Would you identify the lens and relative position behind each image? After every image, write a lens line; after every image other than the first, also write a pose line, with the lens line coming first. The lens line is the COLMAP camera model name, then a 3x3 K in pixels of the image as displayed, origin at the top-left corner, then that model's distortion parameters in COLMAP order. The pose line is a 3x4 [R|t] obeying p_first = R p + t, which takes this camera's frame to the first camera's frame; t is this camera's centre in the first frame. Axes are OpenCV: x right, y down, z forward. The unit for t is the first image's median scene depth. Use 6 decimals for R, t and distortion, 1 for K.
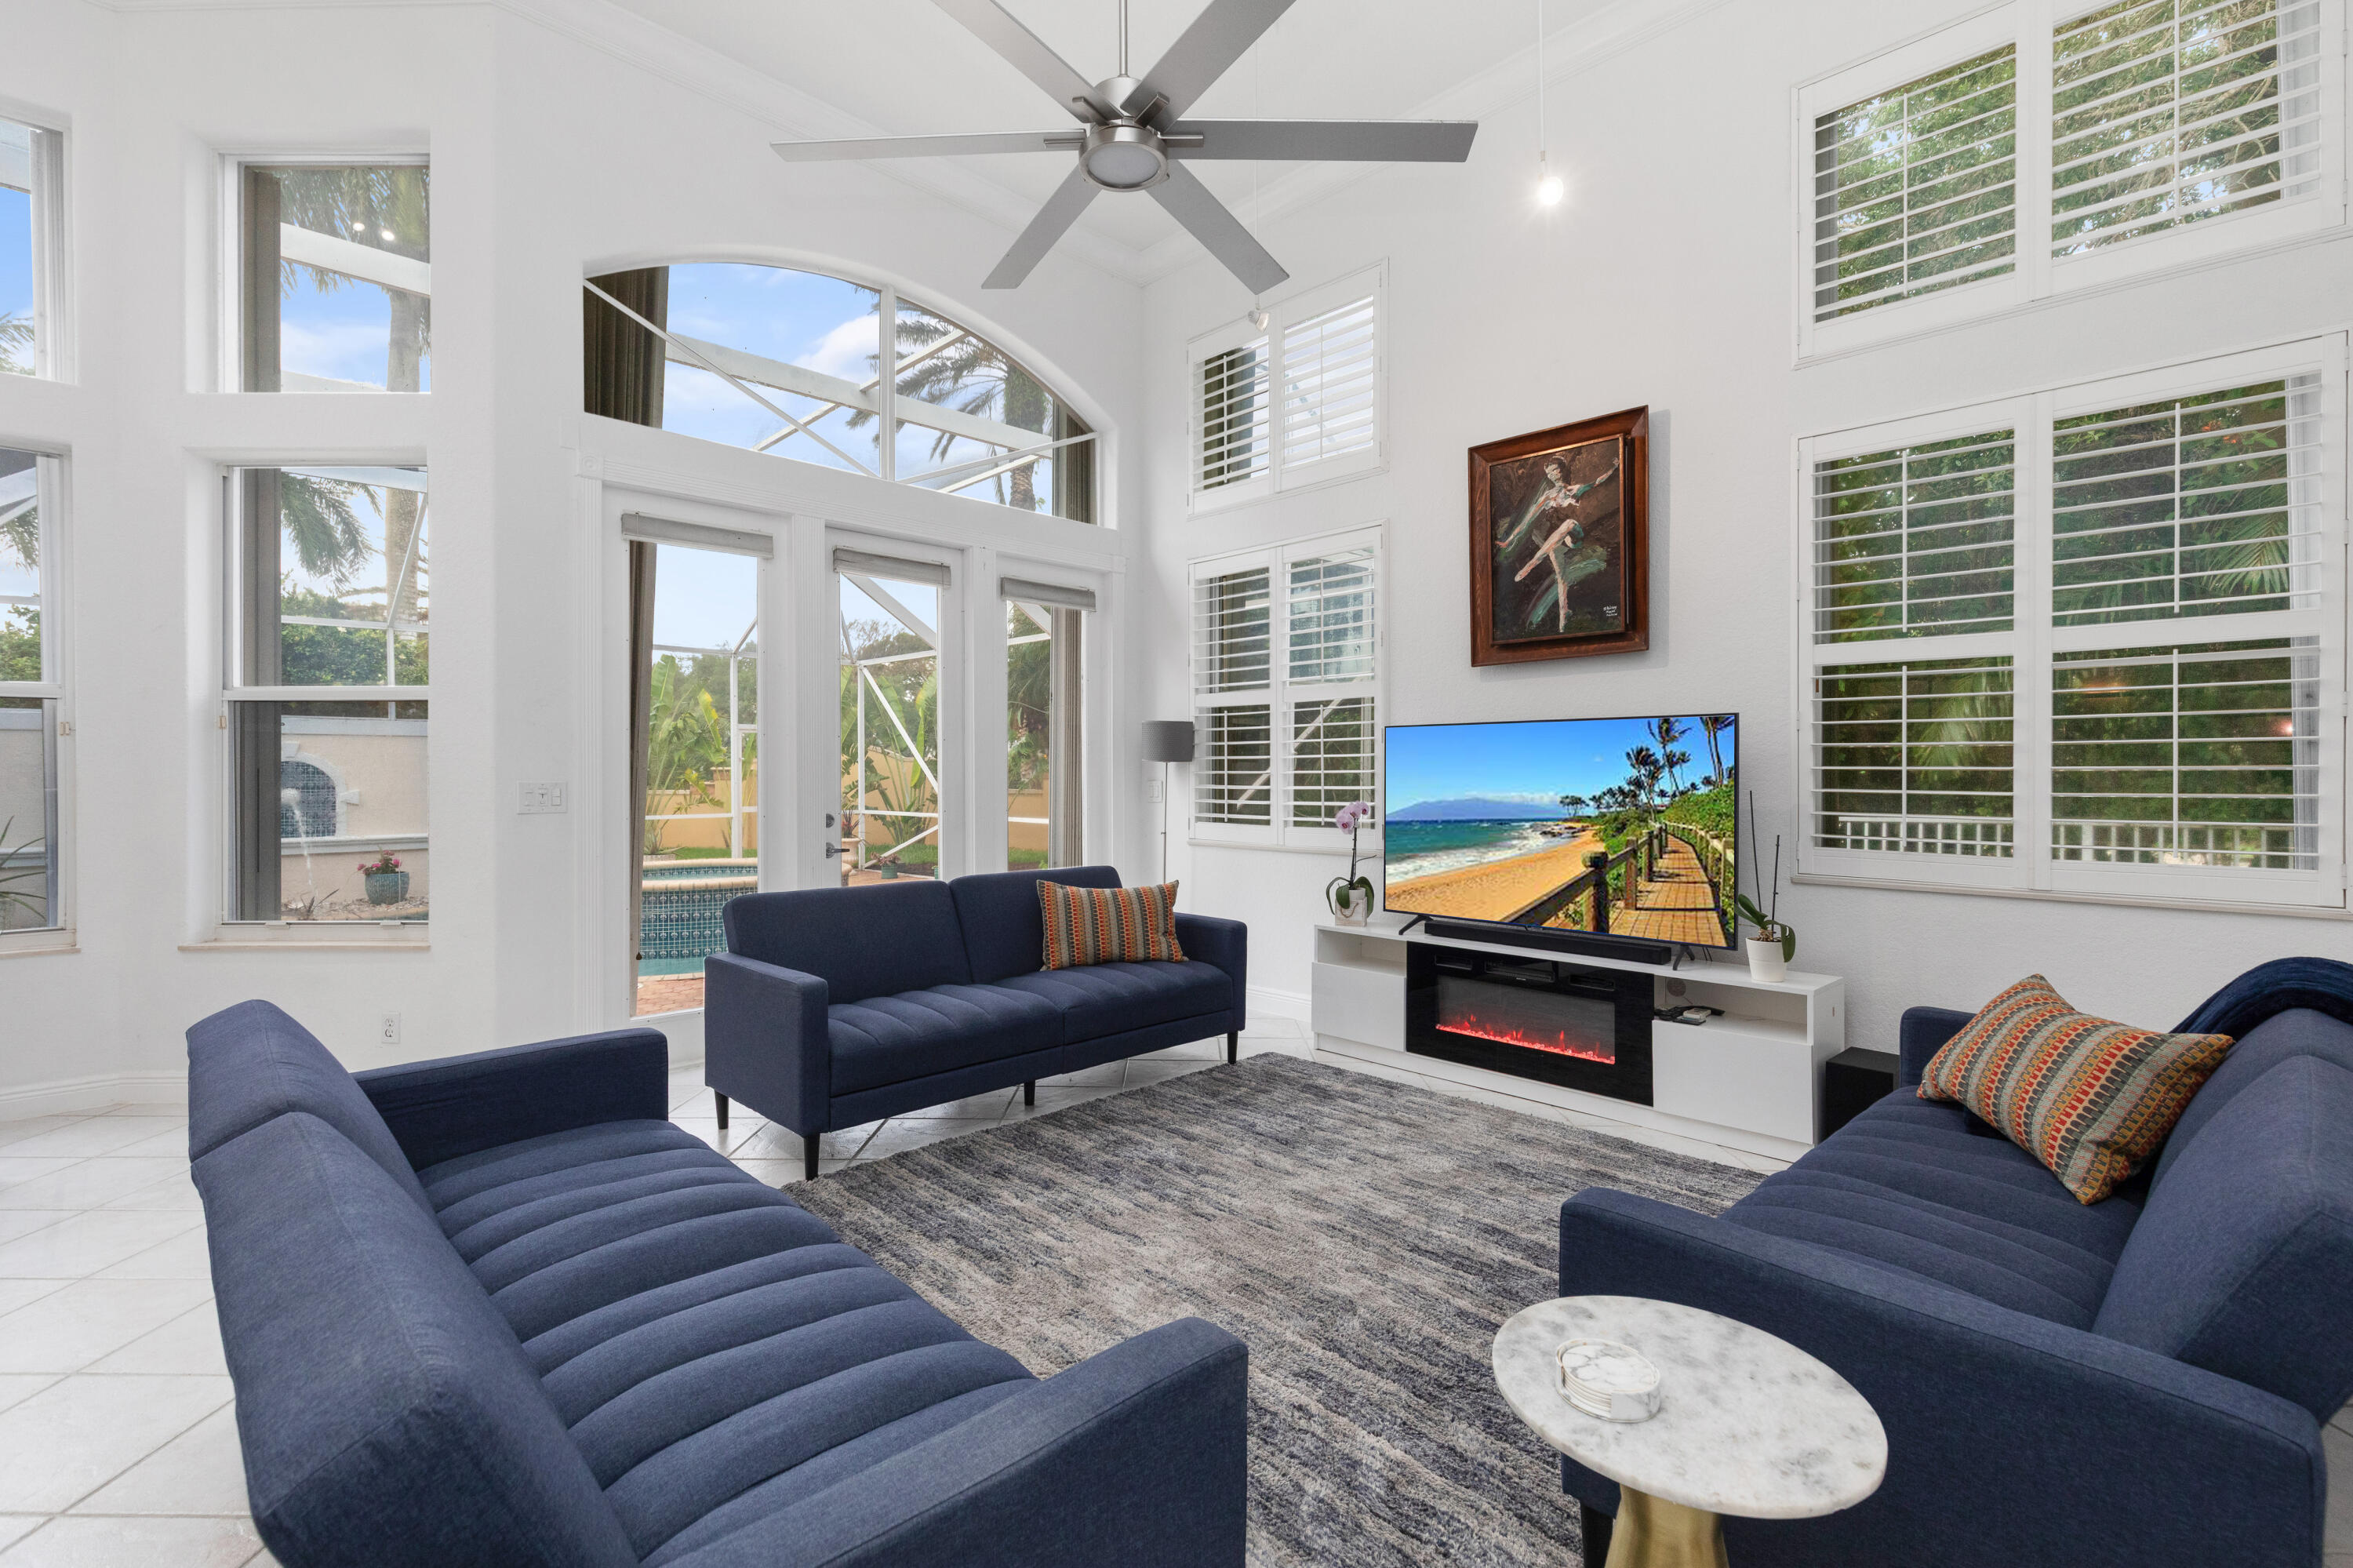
lens RADIAL K [[1059.2, 0, 1176.5], [0, 1059.2, 784.0], [0, 0, 1]] dist [0.002930, -0.000124]
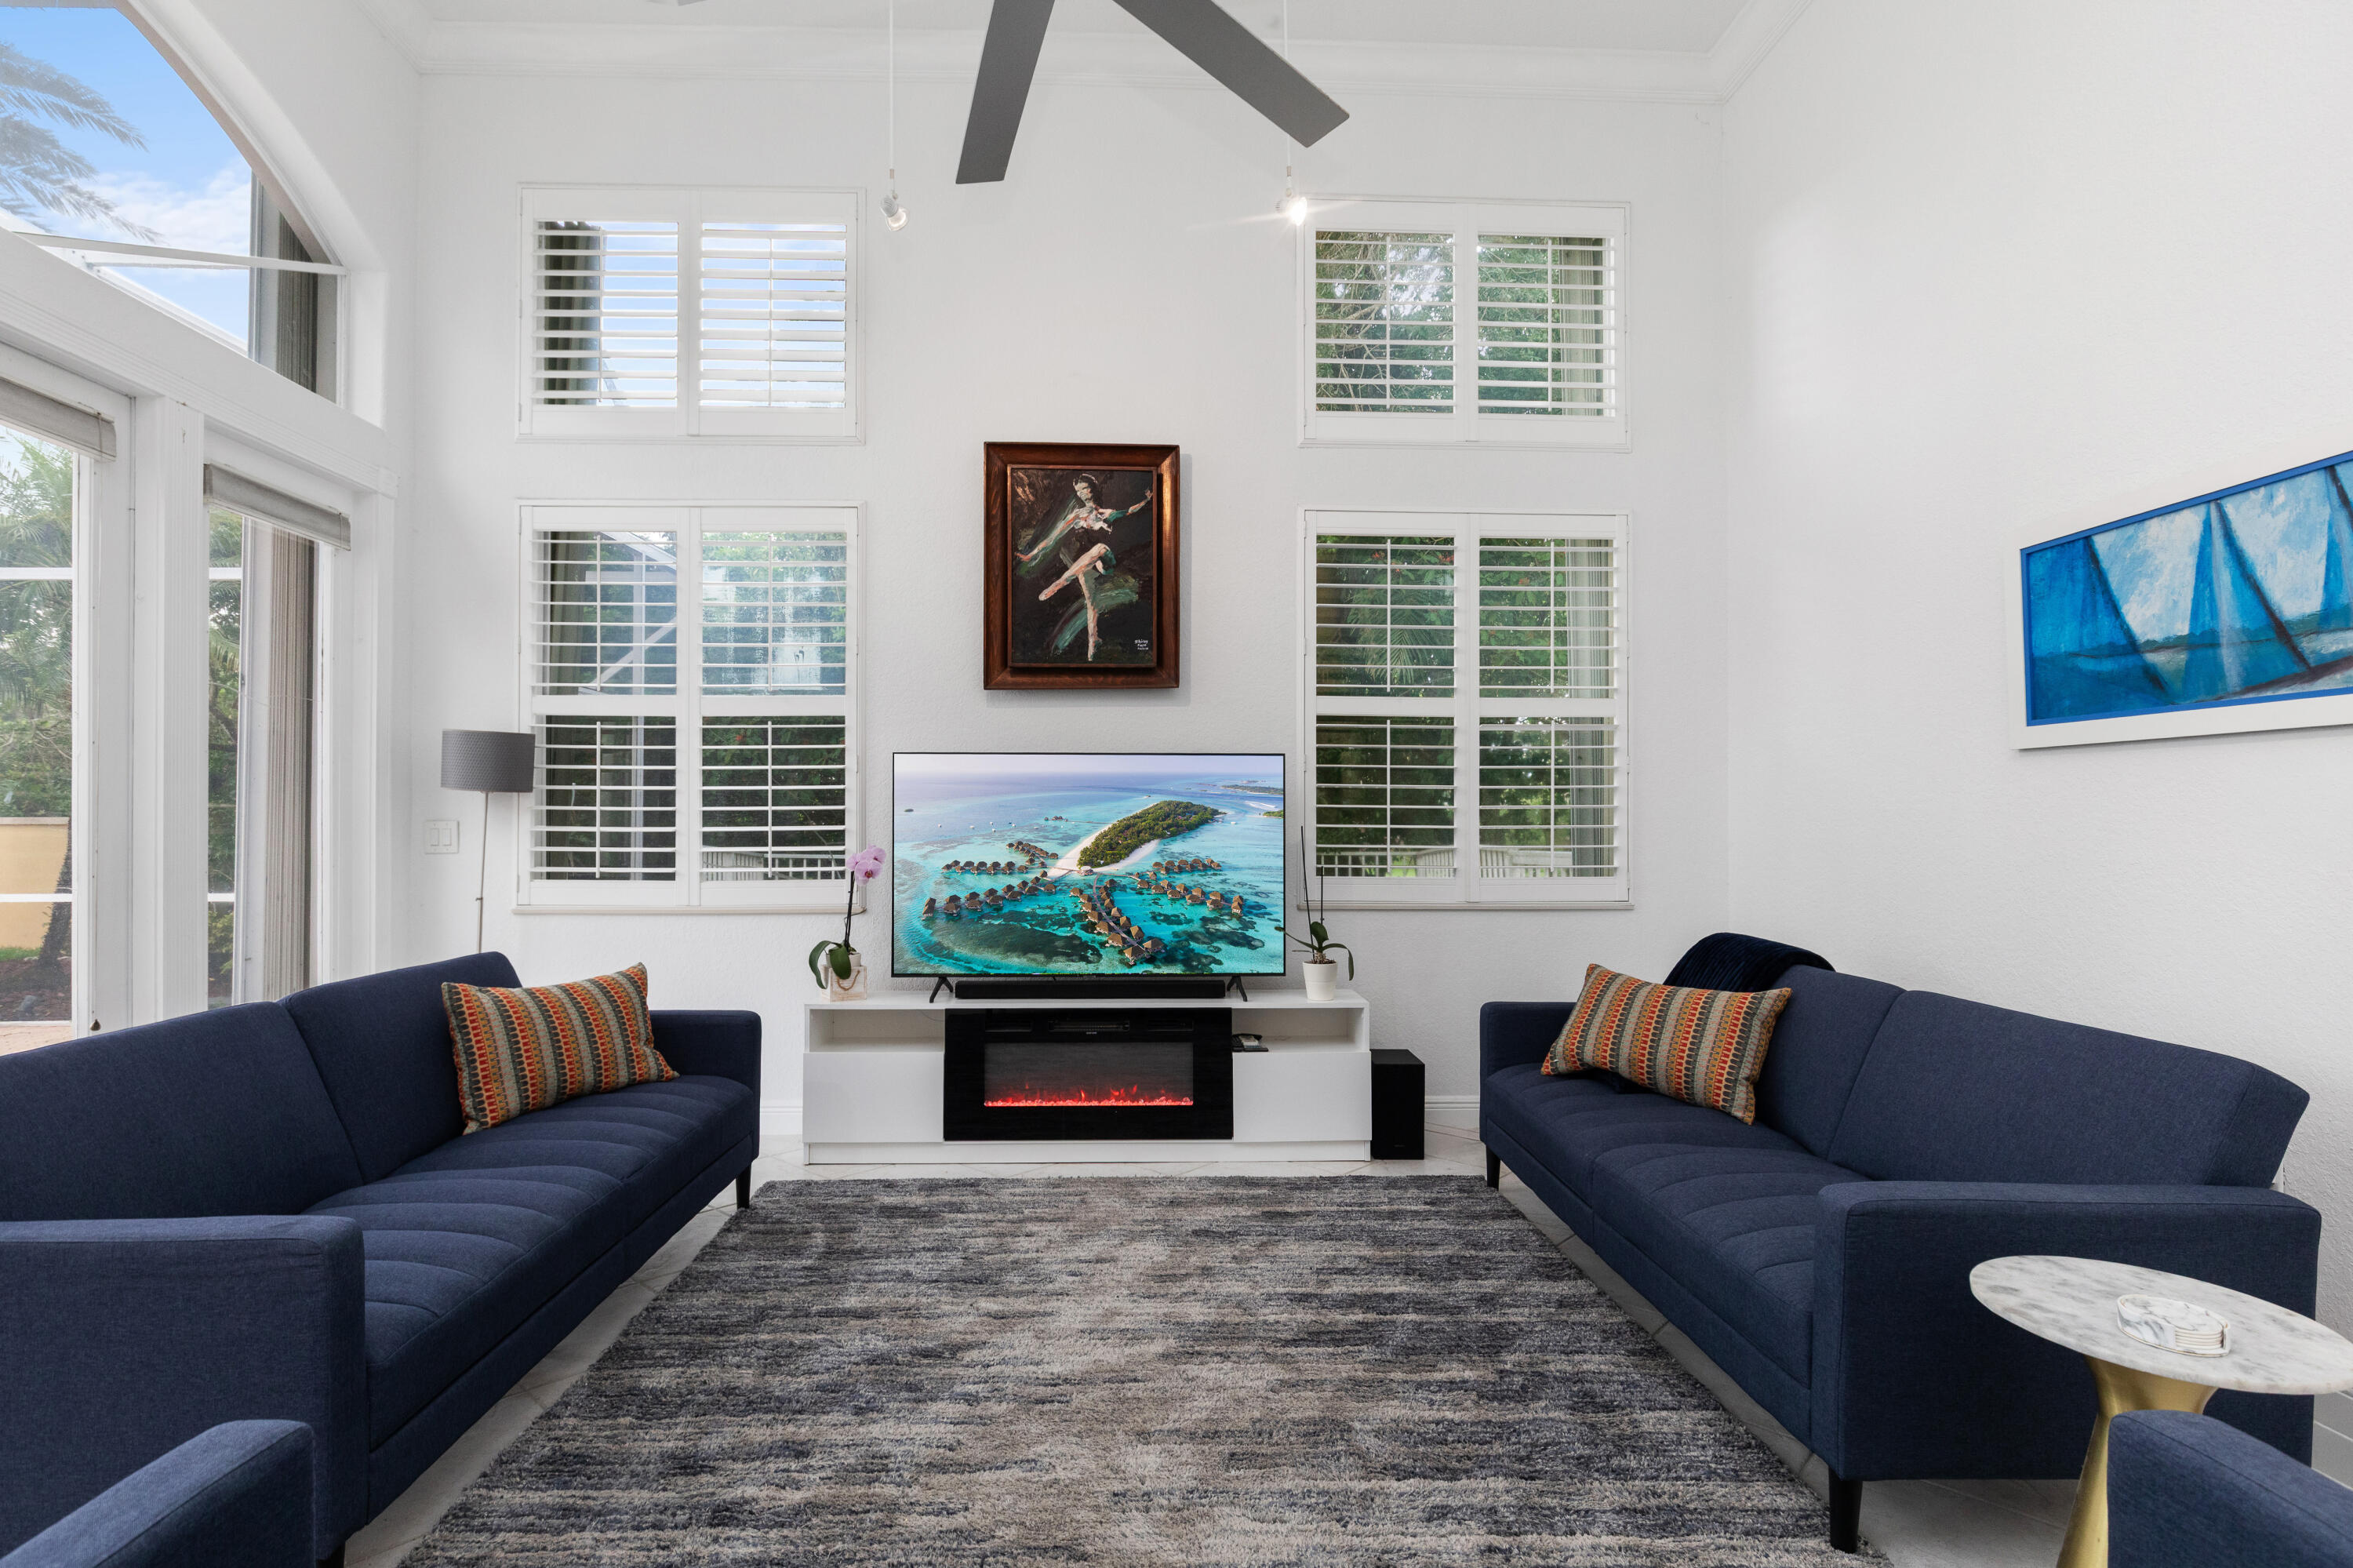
lens RADIAL K [[1141.9, 0, 1155.2], [0, 1141.9, 809.6], [0, 0, 1]] dist [-0.003702, -0.000244]
pose [[0.674124, 0.006248, 0.738592, -0.386104], [0.006010, 0.999885, -0.013944, 0.004459], [-0.738594, 0.013839, 0.674009, 0.300530]]
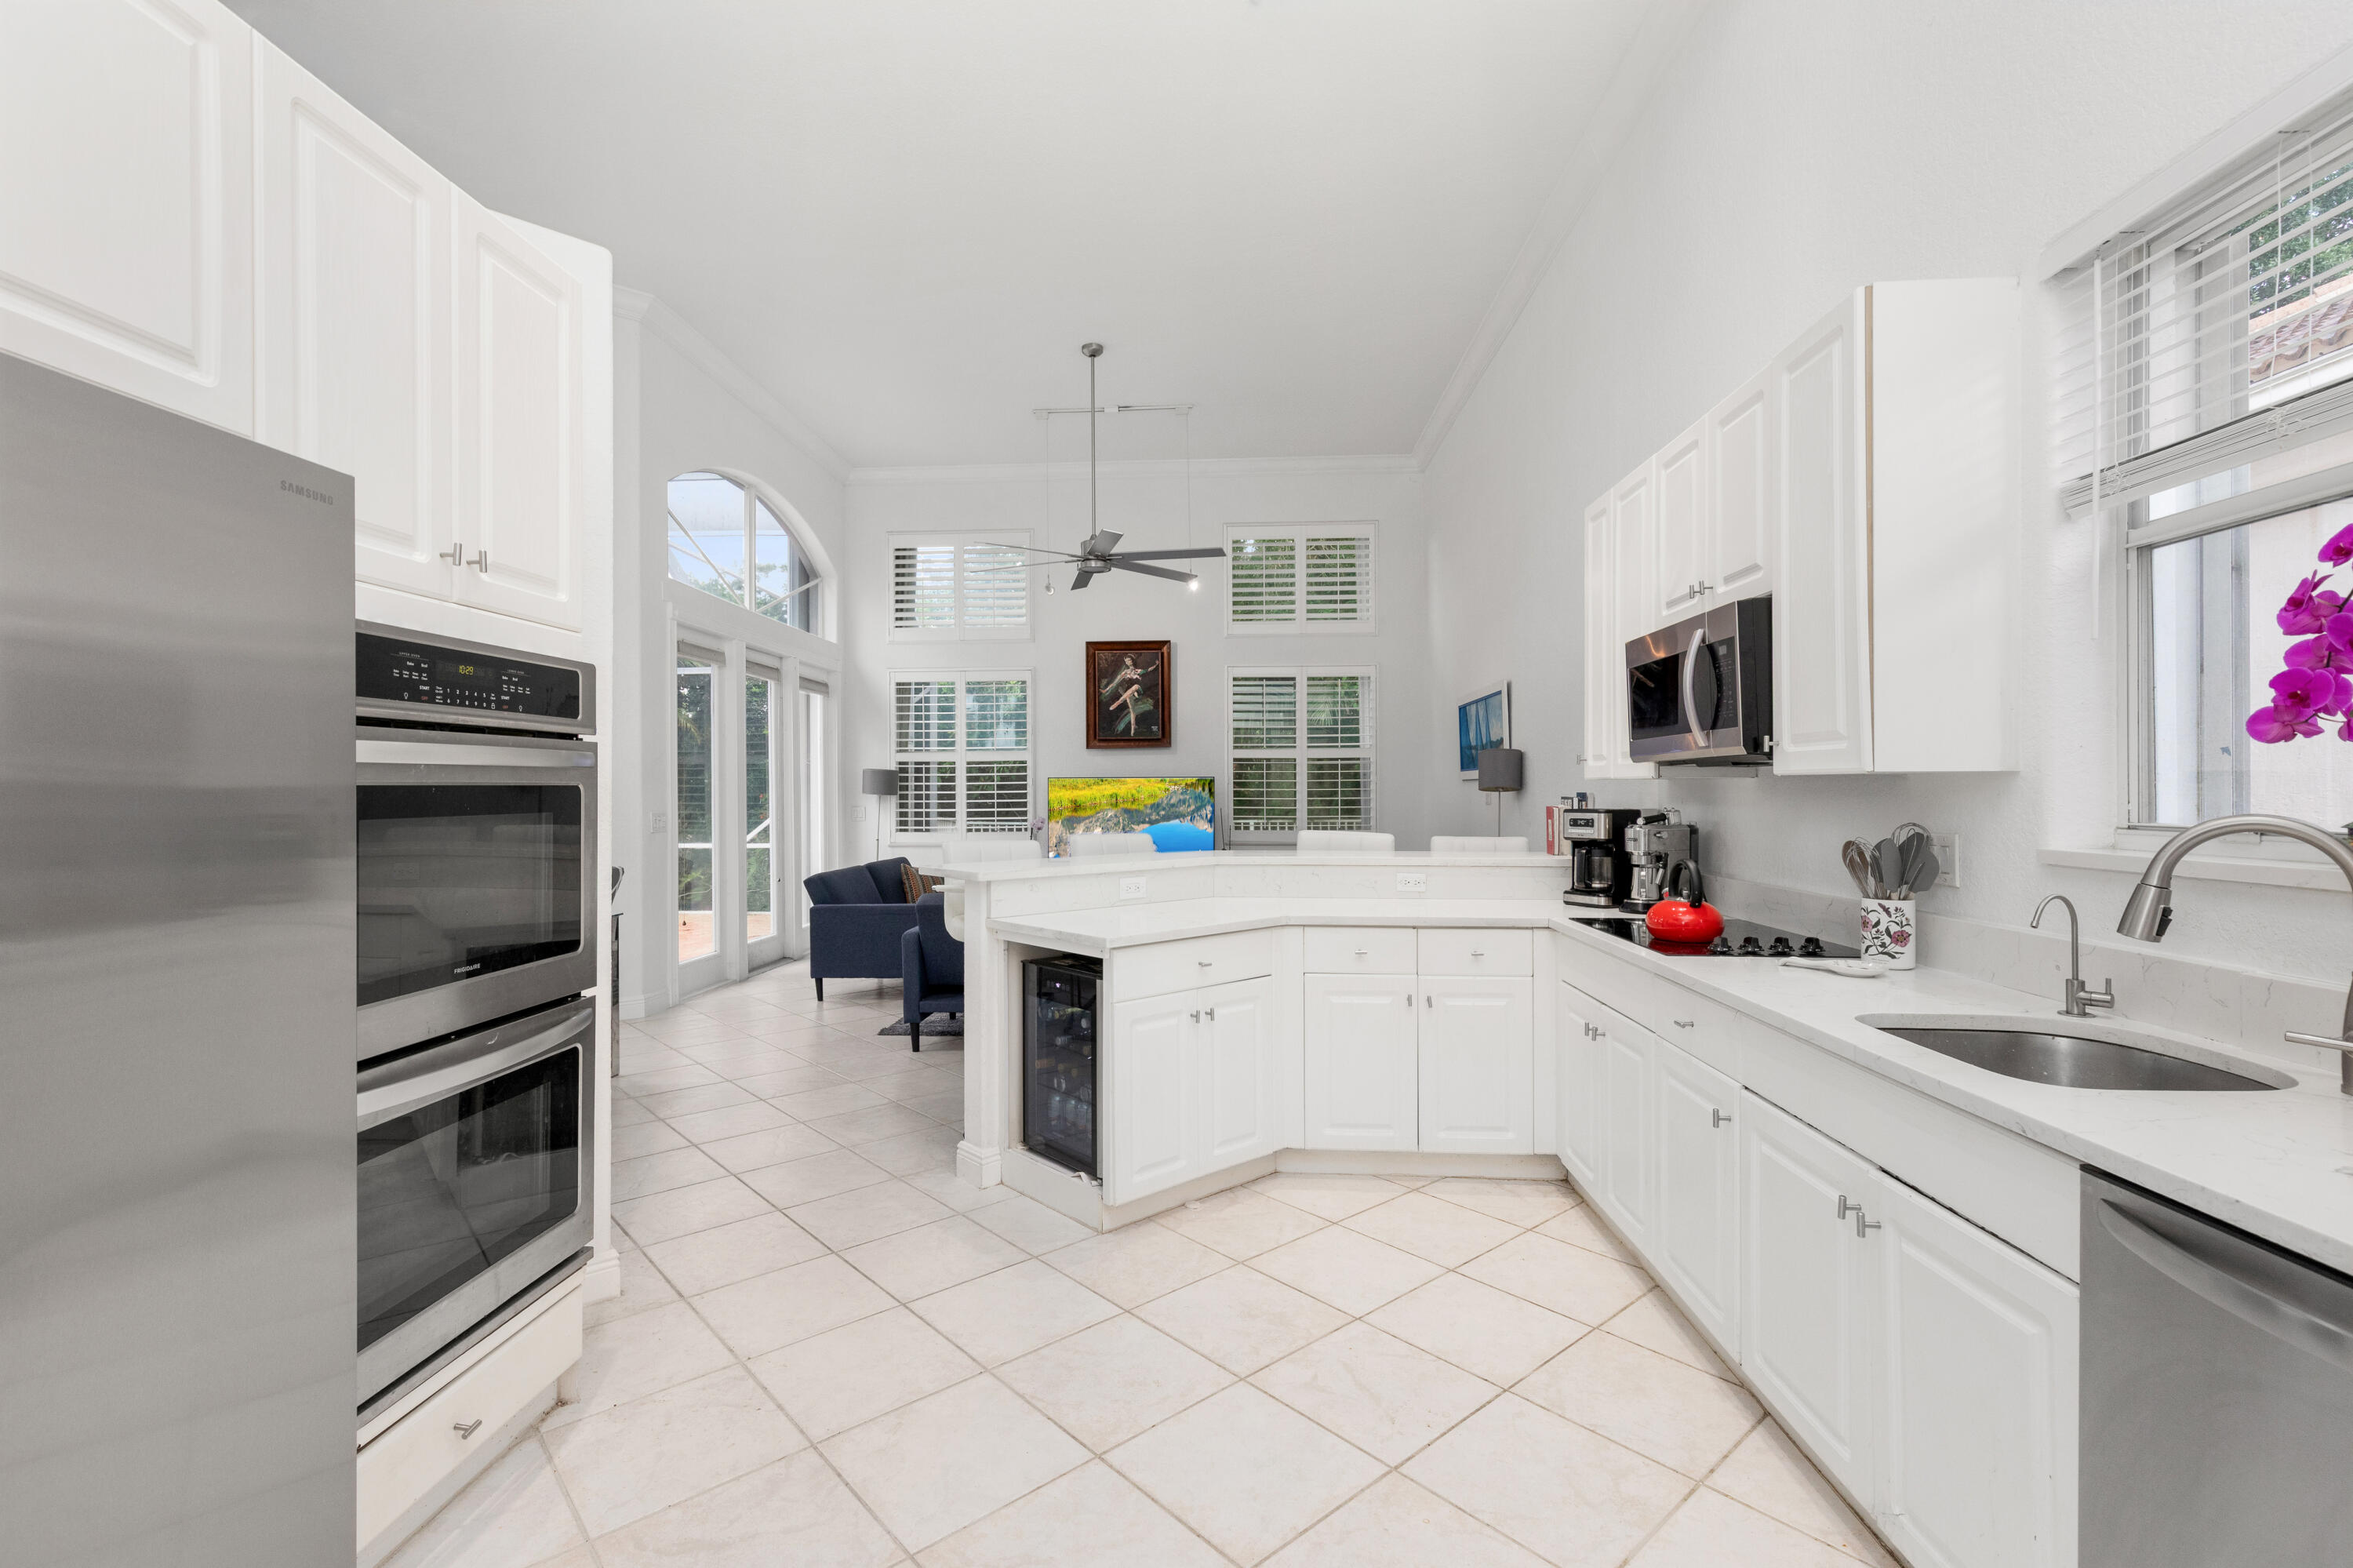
lens RADIAL K [[1057.2, 0, 1164.4], [0, 1057.2, 794.3], [0, 0, 1]] dist [0.000459, -0.001081]
pose [[0.742336, -0.005477, 0.670006, -1.141445], [0.011313, 0.999927, -0.004360, -0.015179], [-0.669932, 0.010816, 0.742343, -0.710385]]
